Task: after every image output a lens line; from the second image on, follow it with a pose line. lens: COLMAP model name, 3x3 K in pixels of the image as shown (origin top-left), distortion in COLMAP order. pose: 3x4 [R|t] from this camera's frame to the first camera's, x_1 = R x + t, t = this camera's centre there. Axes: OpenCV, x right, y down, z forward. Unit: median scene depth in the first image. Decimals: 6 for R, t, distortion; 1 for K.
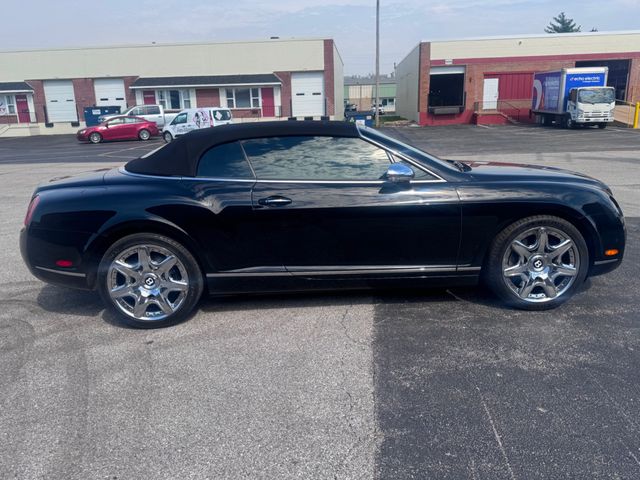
lens RADIAL K [[530.6, 0, 320.0], [0, 530.6, 240.0], [0, 0, 1]] dist [0.042289, -0.086373]
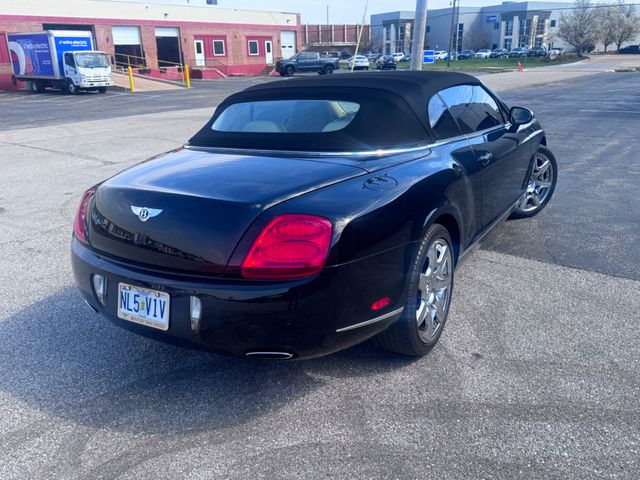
lens RADIAL K [[530.6, 0, 320.0], [0, 530.6, 240.0], [0, 0, 1]] dist [0.042289, -0.086373]
pose [[0.540094, -0.251531, 0.803138, -0.113542], [0.204691, 0.964898, 0.164541, -0.016725], [-0.816333, 0.075527, 0.572622, 0.078892]]
